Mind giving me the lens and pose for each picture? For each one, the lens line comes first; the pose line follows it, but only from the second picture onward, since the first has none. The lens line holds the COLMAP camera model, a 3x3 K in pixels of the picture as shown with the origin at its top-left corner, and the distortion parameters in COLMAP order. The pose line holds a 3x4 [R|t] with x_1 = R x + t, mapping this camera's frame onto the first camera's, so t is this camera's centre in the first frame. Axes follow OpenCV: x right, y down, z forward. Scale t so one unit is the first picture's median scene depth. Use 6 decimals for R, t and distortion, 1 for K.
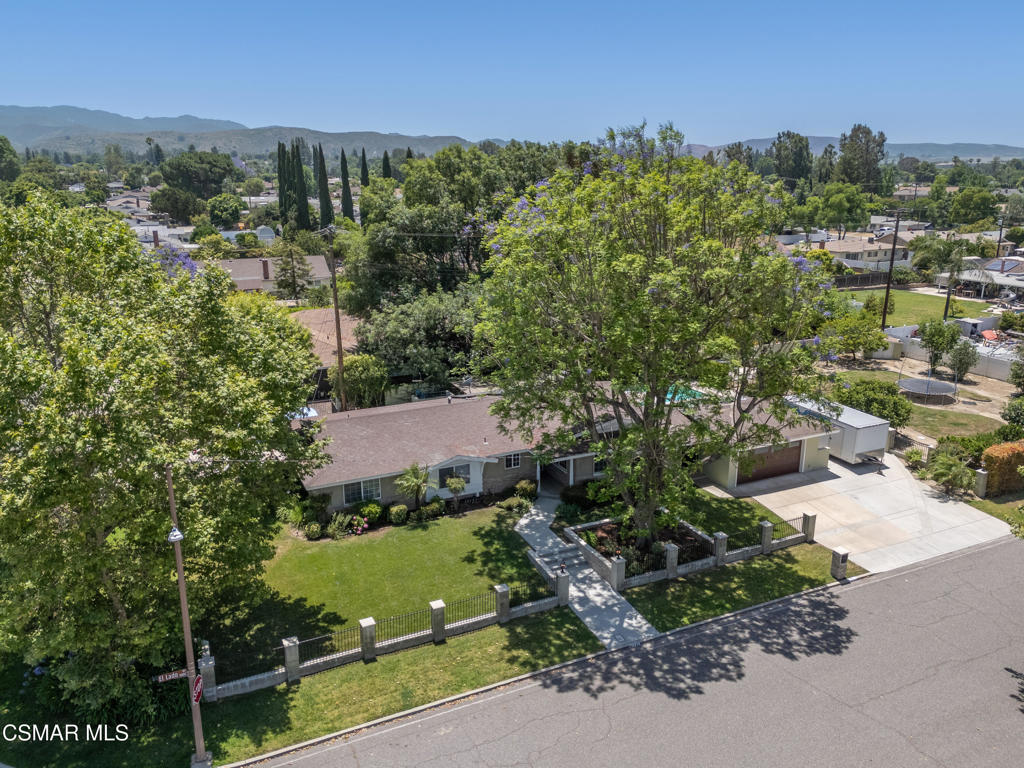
lens RADIAL K [[753.3, 0, 504.7], [0, 753.3, 372.5], [0, 0, 1]] dist [0.081178, -0.084850]
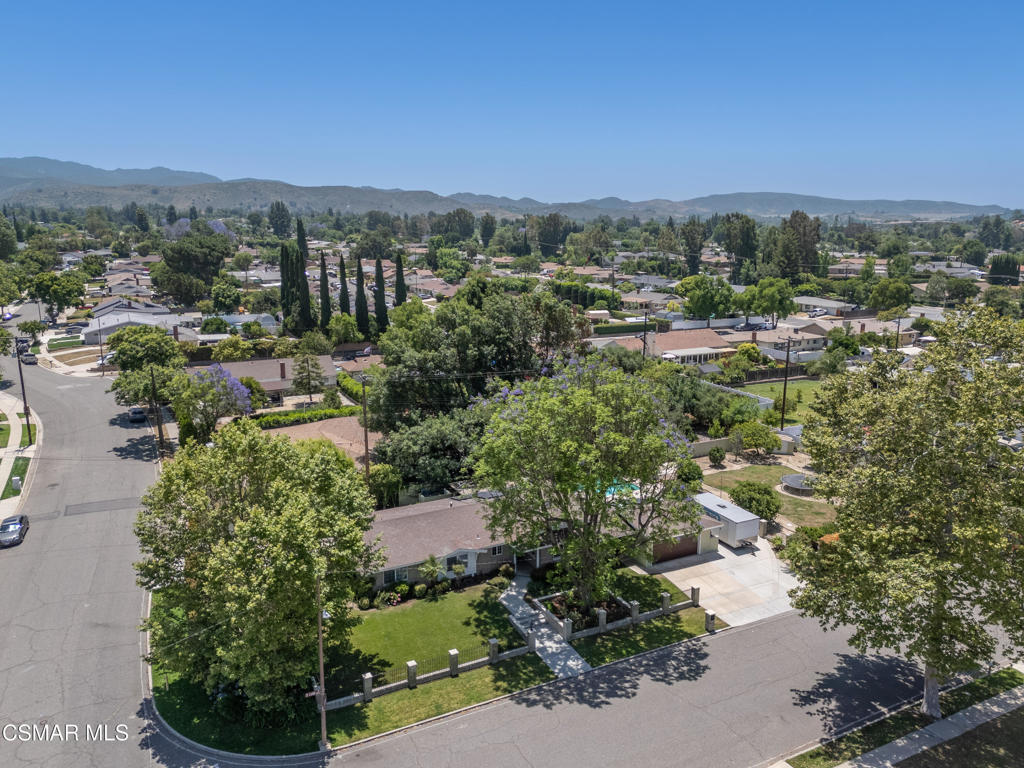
lens RADIAL K [[750.3, 0, 504.2], [0, 750.3, 381.6], [0, 0, 1]] dist [0.069039, -0.070837]
pose [[0.999319, -0.003147, 0.036776, -0.028460], [0.005057, 0.998636, -0.051970, -0.133457], [-0.036563, 0.052121, 0.997971, -0.462860]]
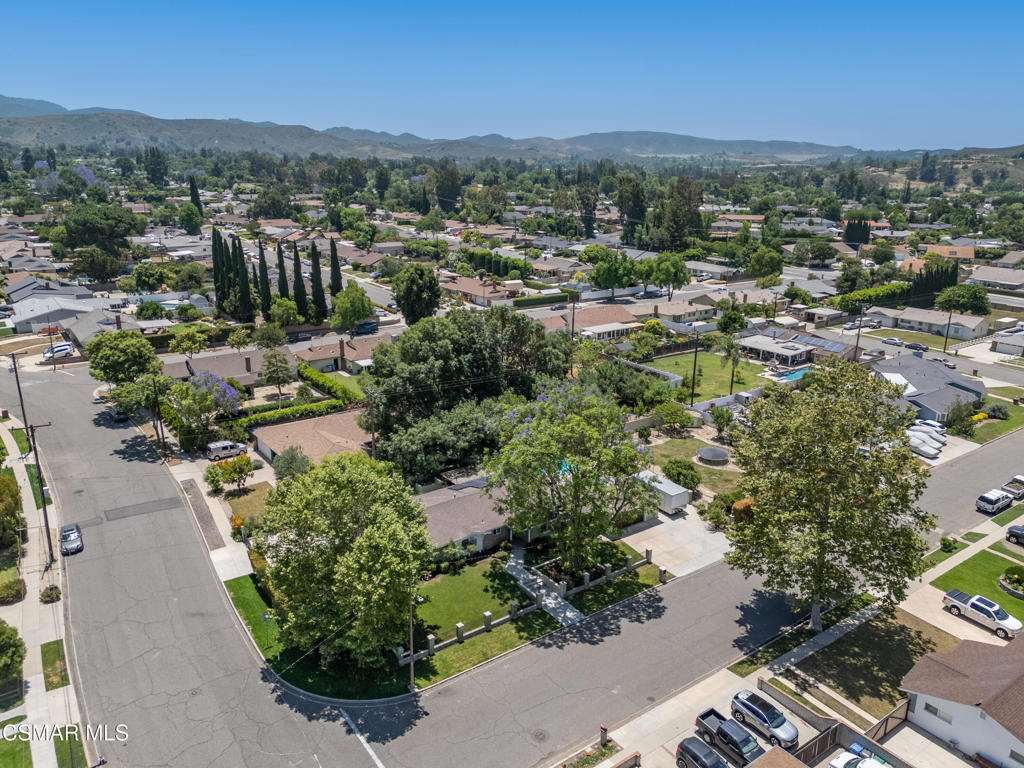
lens RADIAL K [[750.3, 0, 504.2], [0, 750.3, 381.6], [0, 0, 1]] dist [0.069039, -0.070837]
pose [[0.982247, -0.043639, 0.182446, -0.299922], [0.038794, 0.998796, 0.030040, -0.310314], [-0.183538, -0.022429, 0.982757, -0.823117]]
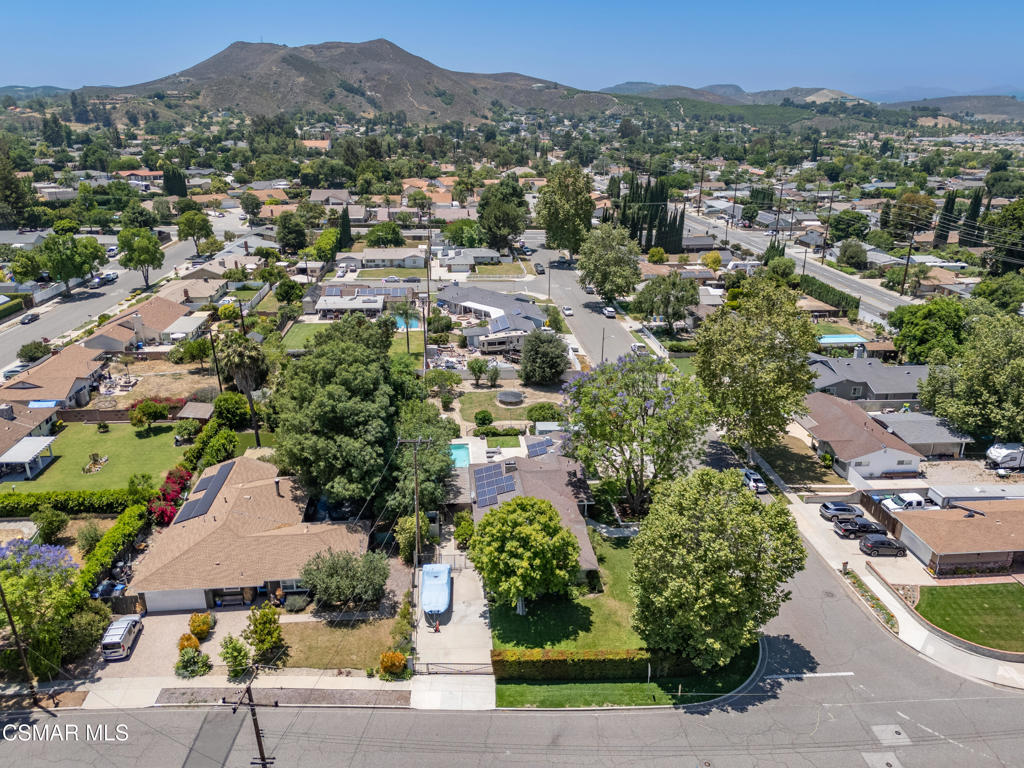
lens RADIAL K [[753.3, 0, 504.7], [0, 753.3, 372.5], [0, 0, 1]] dist [0.081178, -0.084850]
pose [[0.344565, -0.308822, 0.886512, -1.696414], [0.233998, 0.942788, 0.237477, -0.740956], [-0.909132, 0.125615, 0.397115, 0.351335]]
